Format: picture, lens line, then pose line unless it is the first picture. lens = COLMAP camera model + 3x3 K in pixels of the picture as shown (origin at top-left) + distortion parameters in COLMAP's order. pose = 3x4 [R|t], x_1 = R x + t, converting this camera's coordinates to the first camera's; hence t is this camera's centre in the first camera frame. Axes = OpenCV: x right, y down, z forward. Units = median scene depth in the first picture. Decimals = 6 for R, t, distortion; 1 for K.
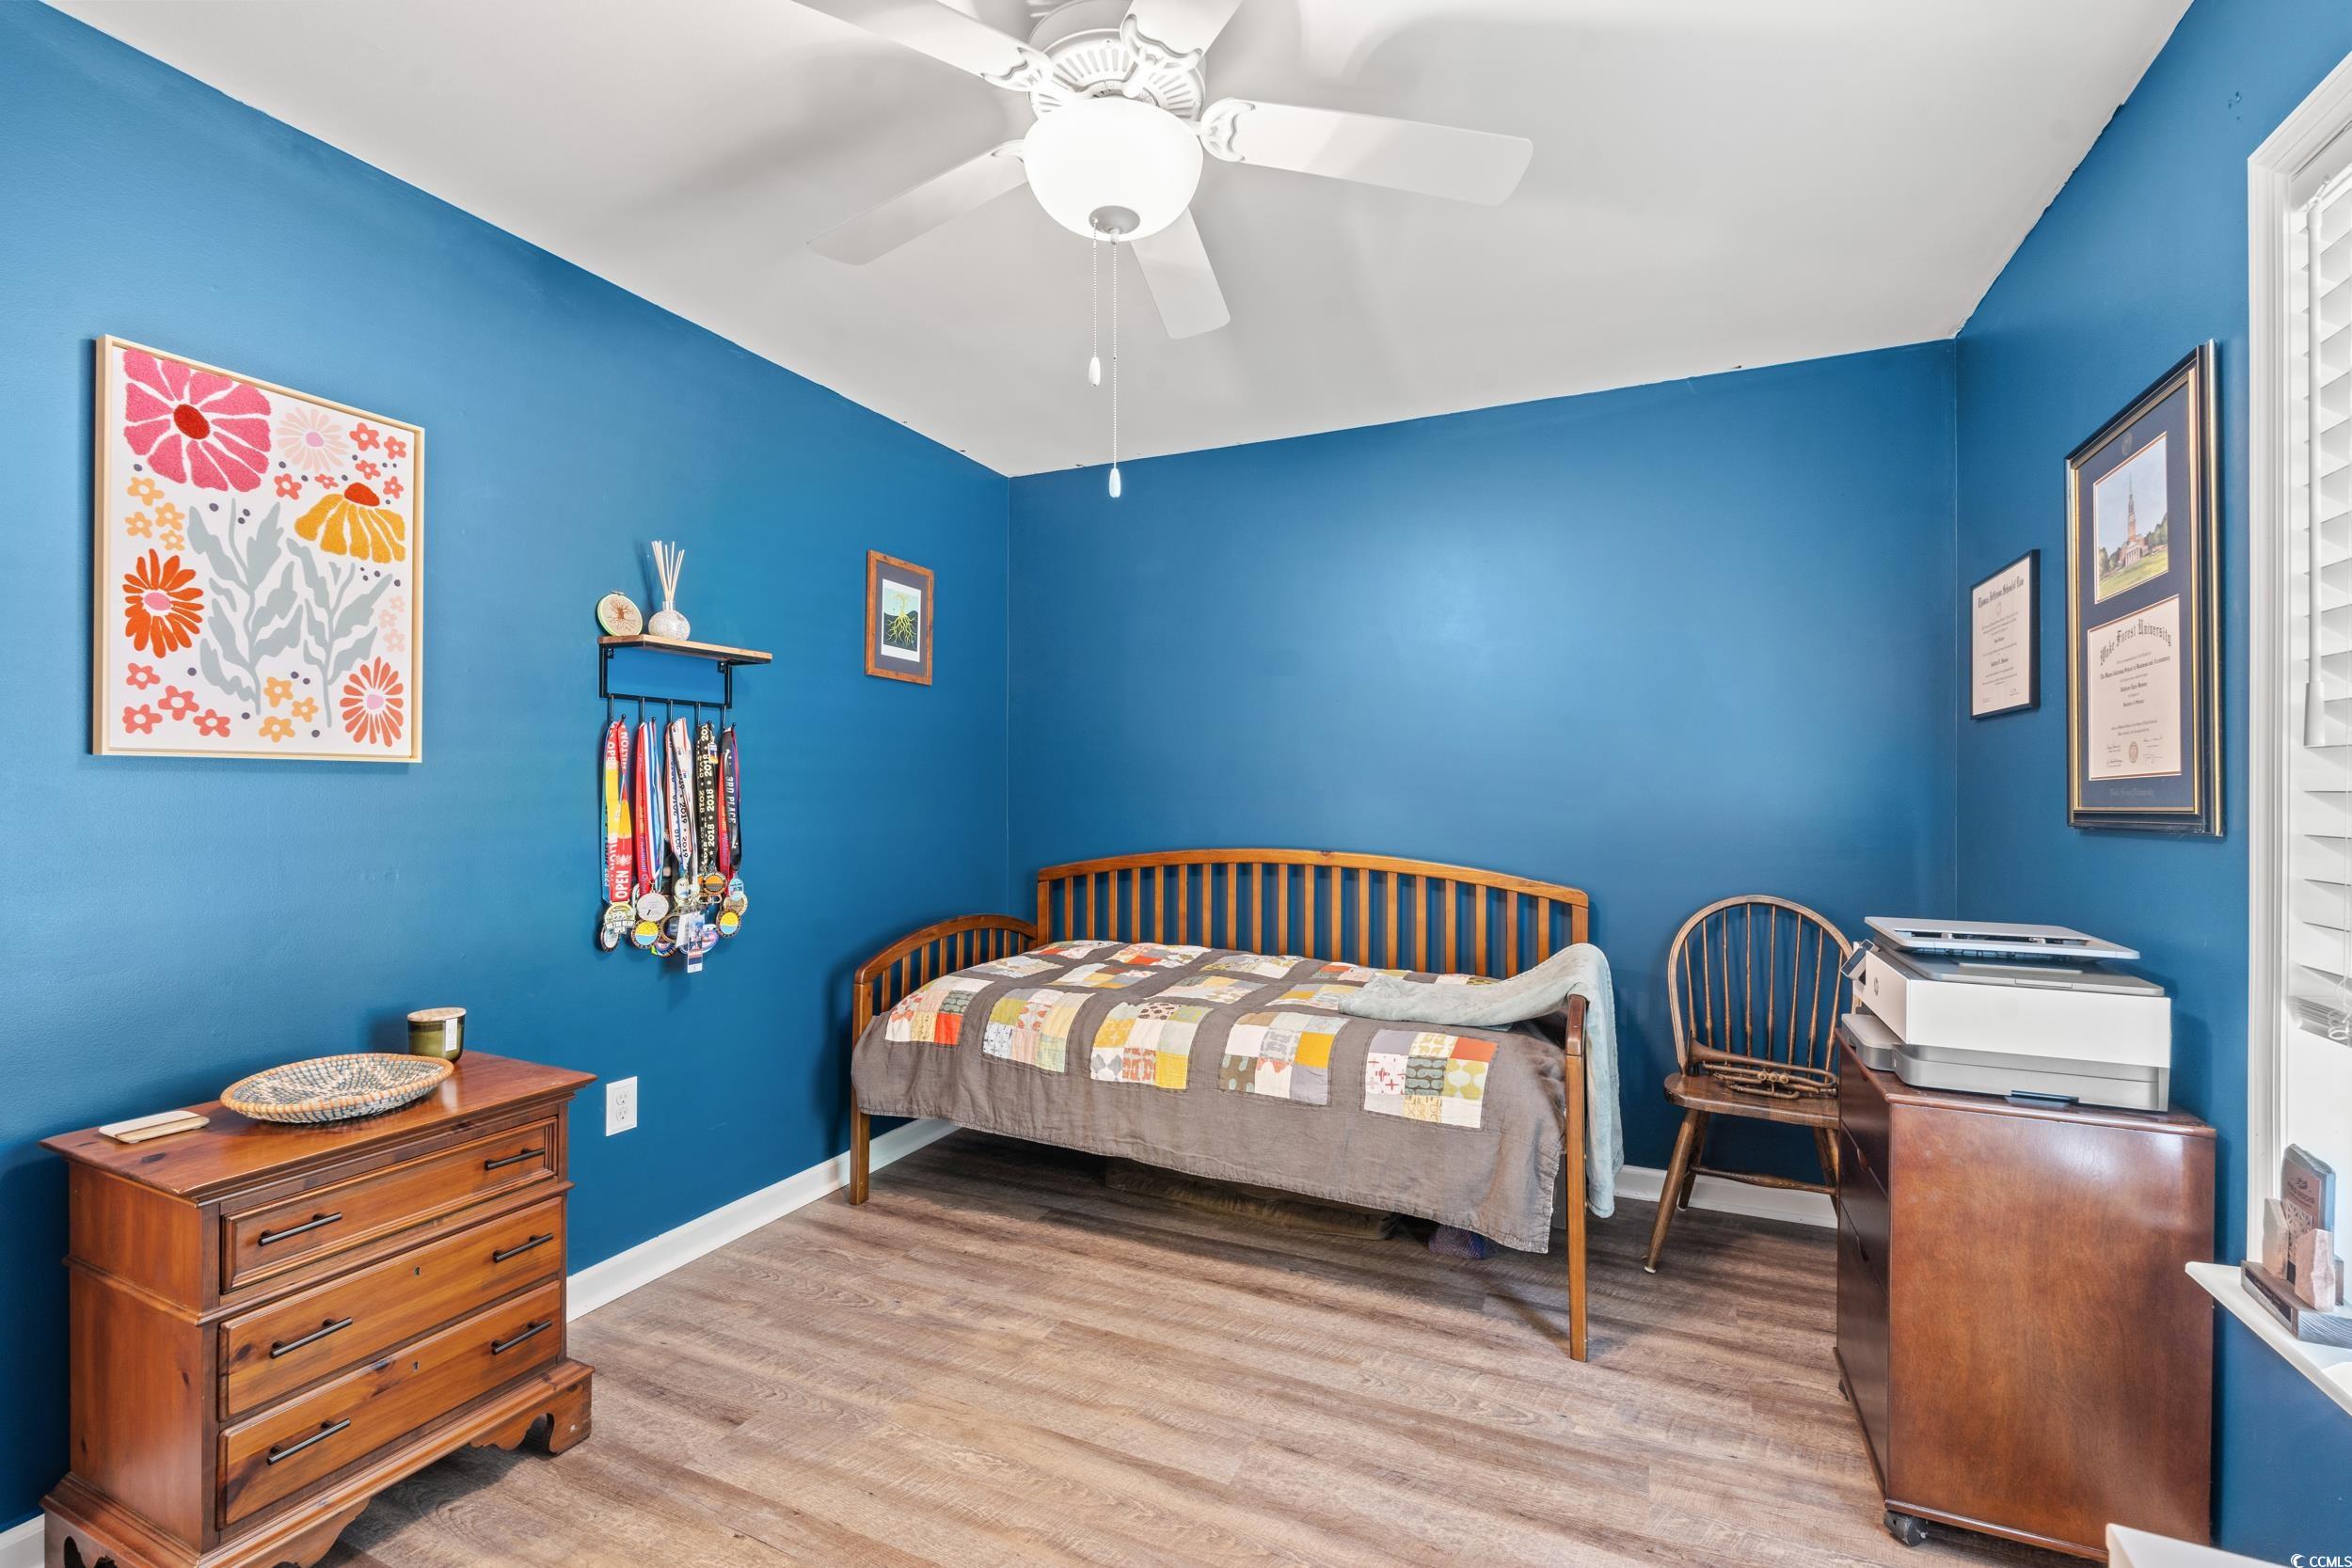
lens RADIAL K [[1024.7, 0, 1186.0], [0, 1024.7, 785.3], [0, 0, 1]] dist [-0.001141, -0.000238]
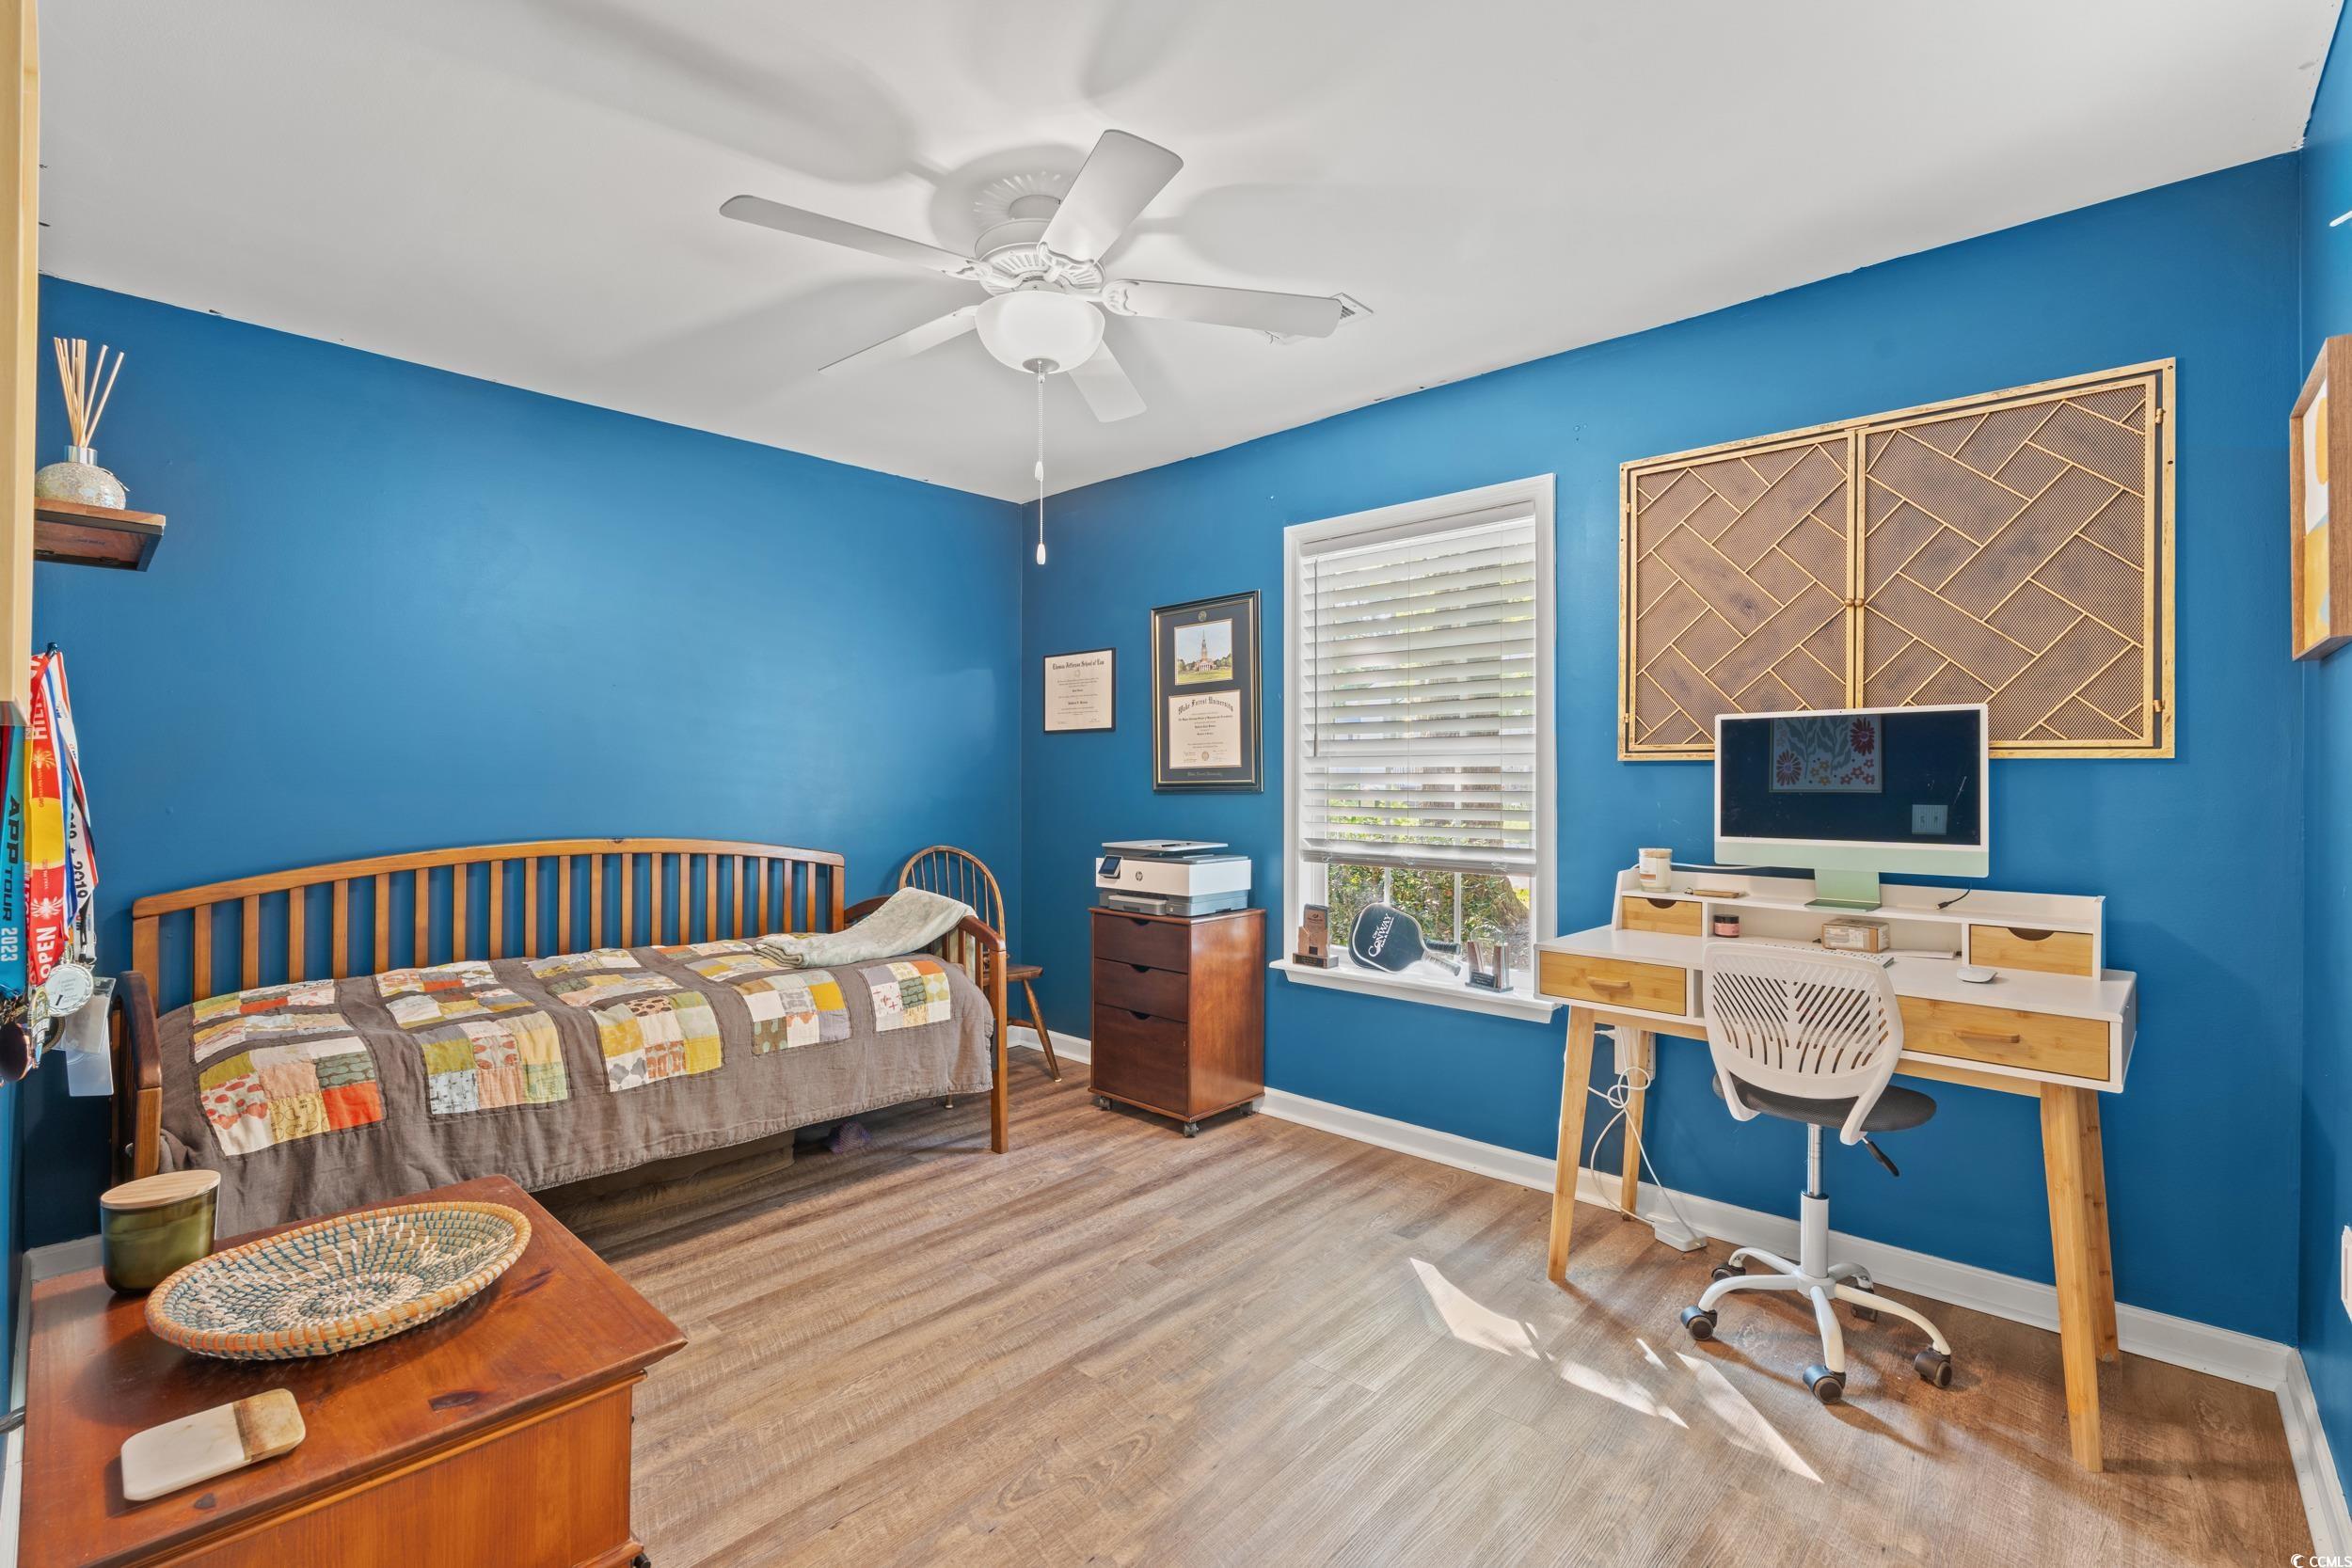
lens RADIAL K [[1038.0, 0, 1166.3], [0, 1038.0, 774.1], [0, 0, 1]] dist [0.001122, 0.000069]
pose [[0.322506, -0.003270, 0.946562, -1.109606], [0.000153, 0.999994, 0.003402, -0.000812], [-0.946567, -0.000952, 0.322505, 0.318632]]
